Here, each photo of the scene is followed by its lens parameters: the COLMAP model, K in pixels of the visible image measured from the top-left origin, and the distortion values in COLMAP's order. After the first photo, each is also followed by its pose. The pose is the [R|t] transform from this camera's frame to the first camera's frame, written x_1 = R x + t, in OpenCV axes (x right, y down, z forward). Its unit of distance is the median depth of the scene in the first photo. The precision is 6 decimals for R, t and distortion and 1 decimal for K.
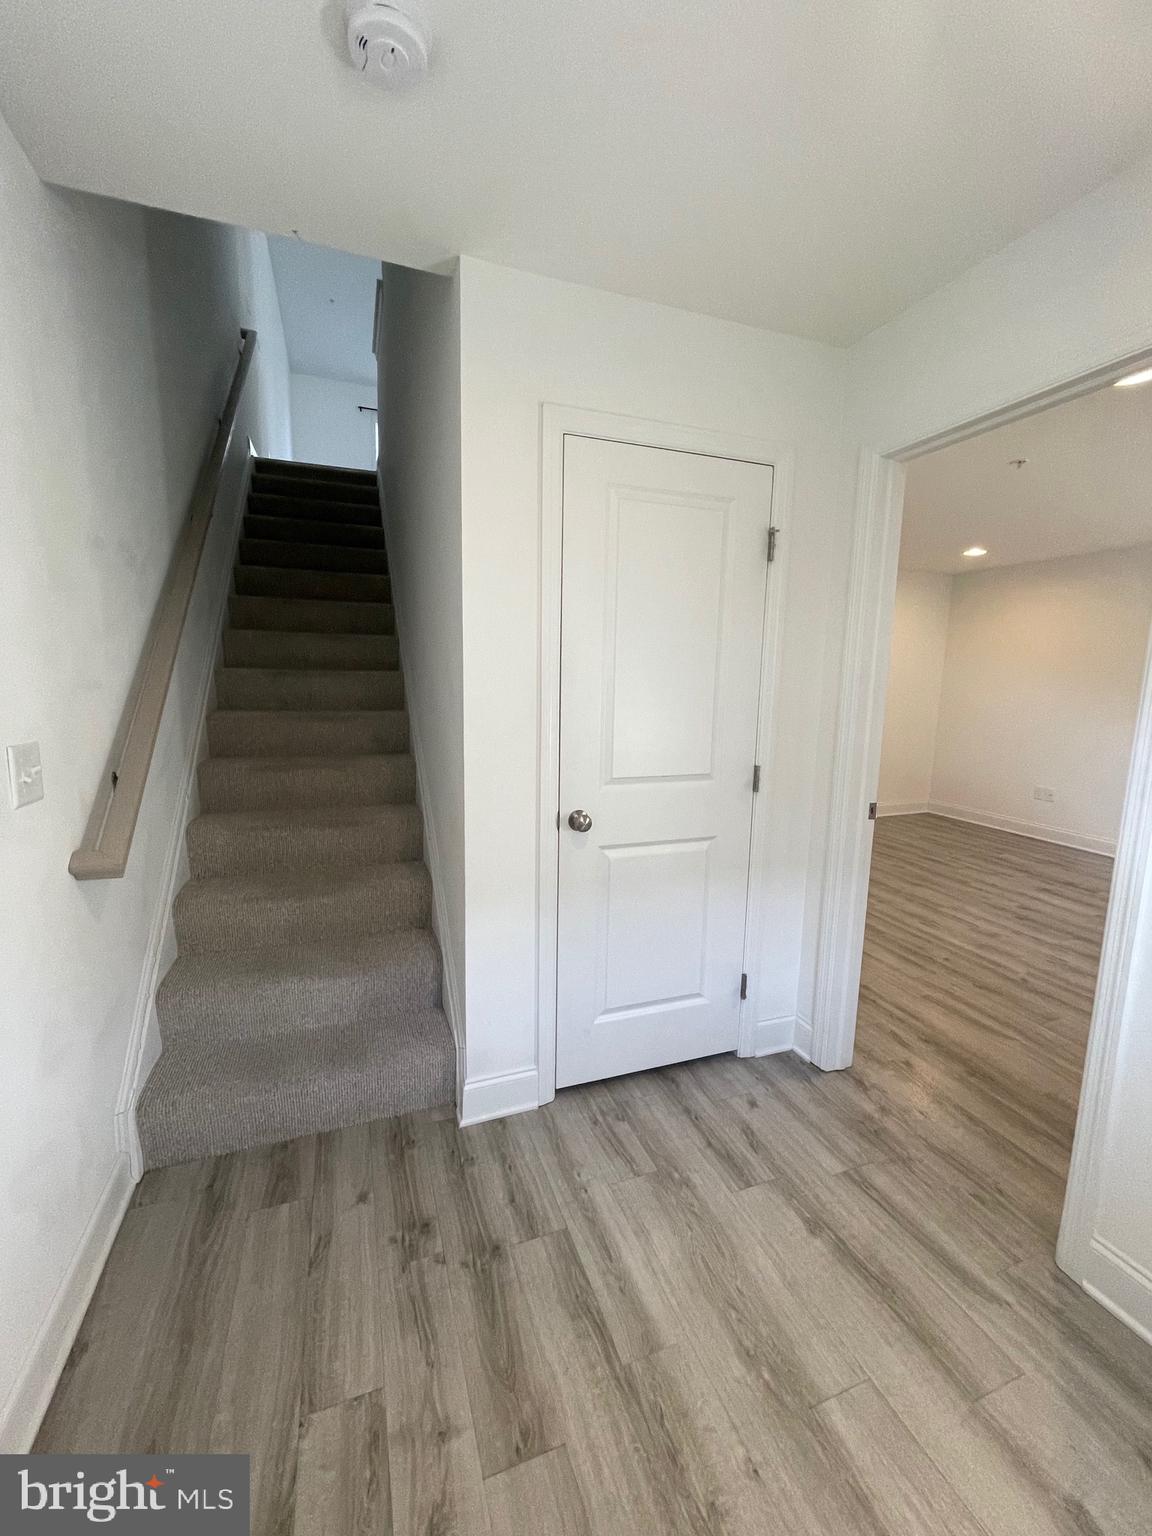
lens RADIAL K [[620.2, 0, 576.0], [0, 620.2, 768.0], [0, 0, 1]] dist [-0.004722, -0.000034]
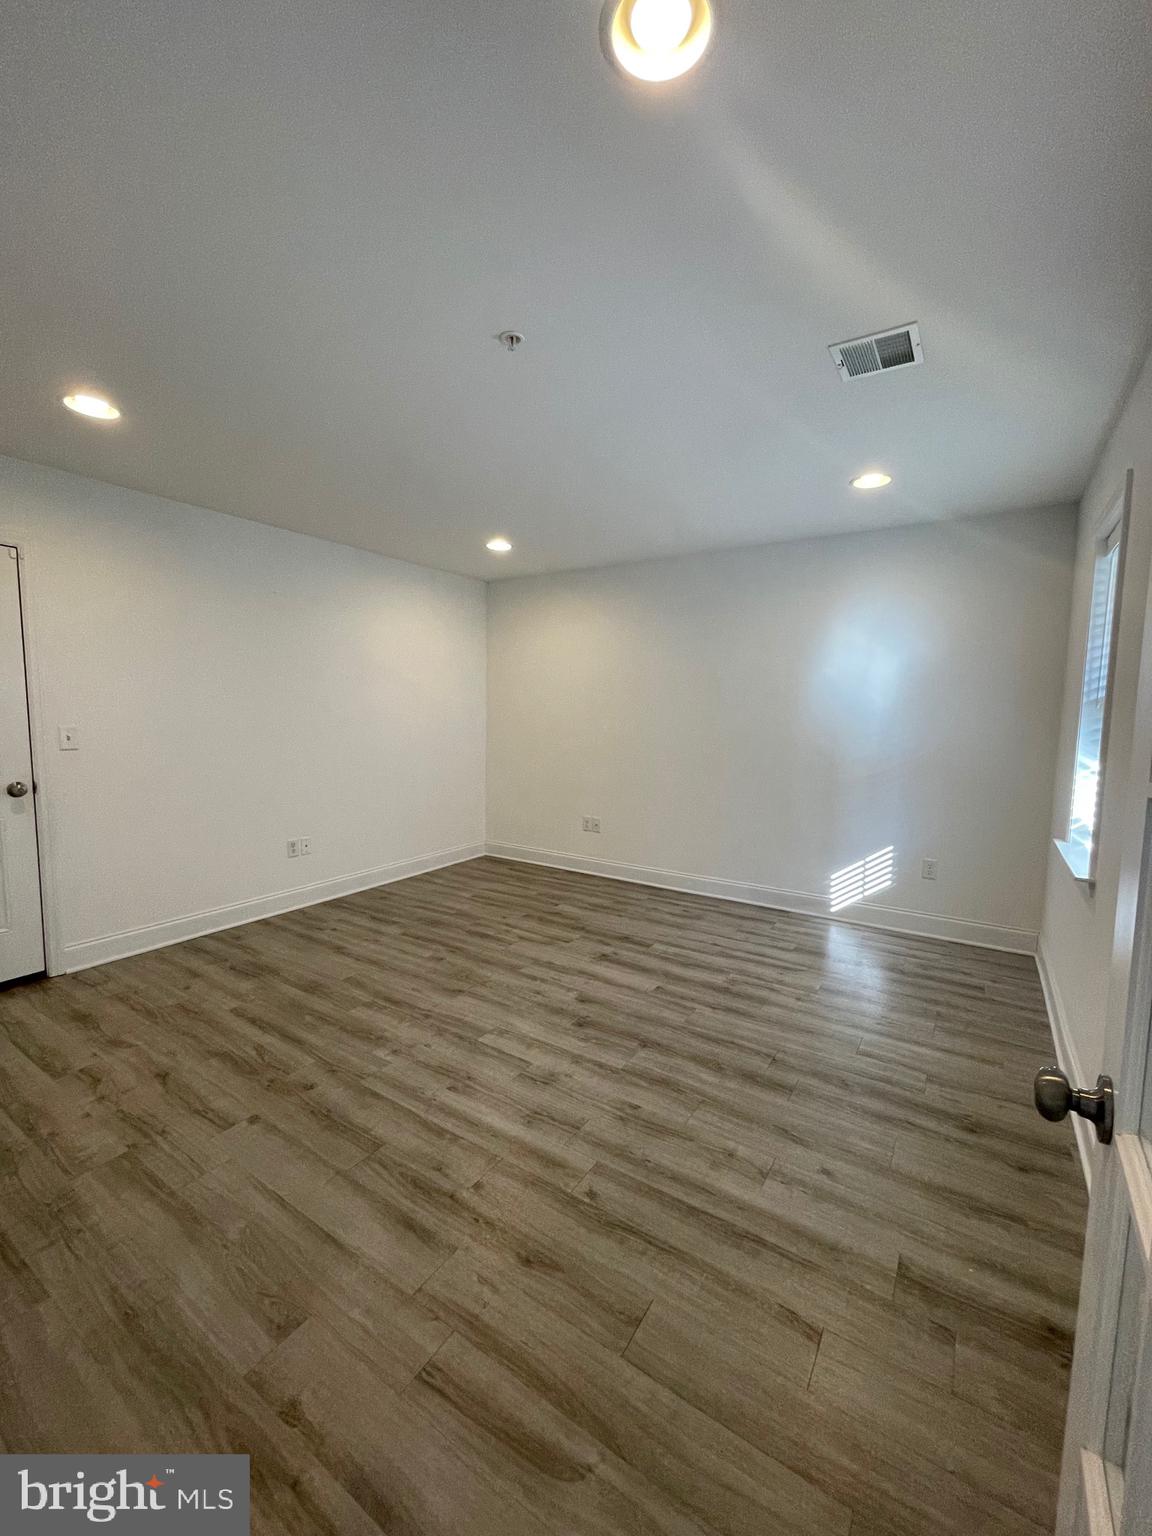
lens RADIAL K [[620.2, 0, 576.0], [0, 620.2, 768.0], [0, 0, 1]] dist [-0.004722, -0.000034]
pose [[0.807192, -0.063147, 0.586902, 0.319579], [0.088981, 0.995917, -0.015225, -0.044911], [-0.583544, 0.064513, 0.809515, 0.411514]]
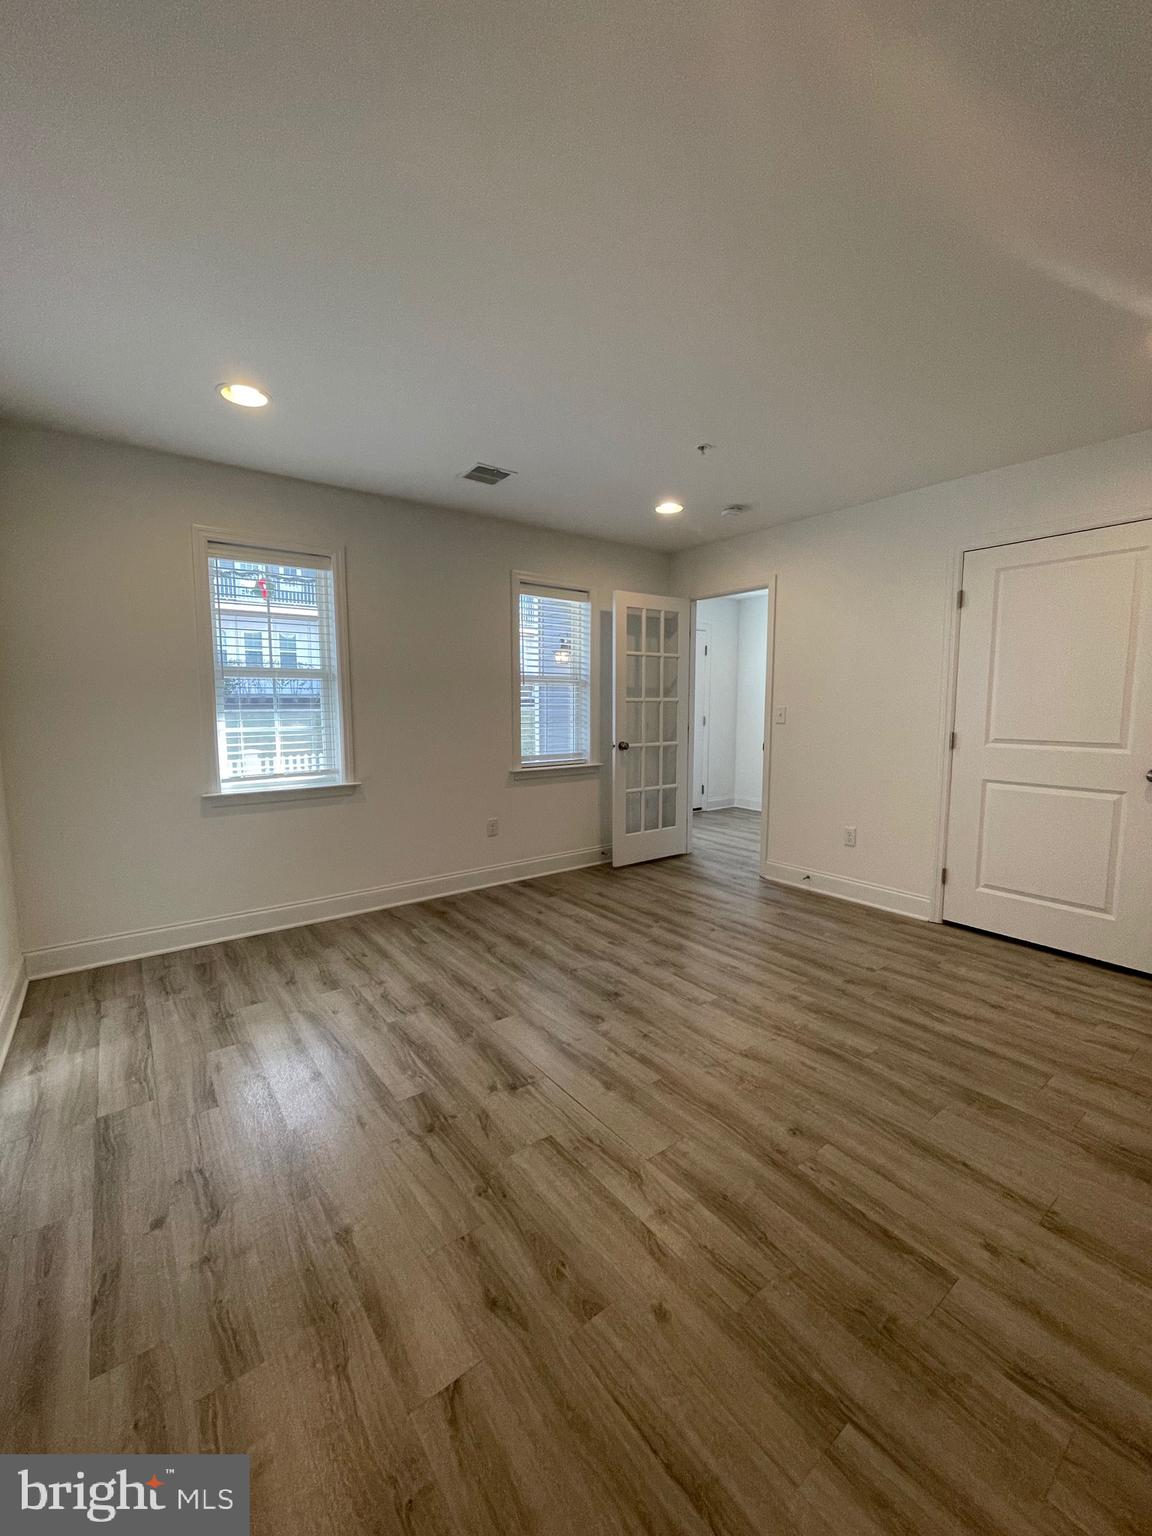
lens RADIAL K [[620.2, 0, 576.0], [0, 620.2, 768.0], [0, 0, 1]] dist [-0.004722, -0.000034]
pose [[-0.958681, 0.014812, -0.284097, 0.996534], [-0.056349, 0.968970, 0.240670, -0.193910], [0.278846, 0.246735, -0.928099, 1.646529]]
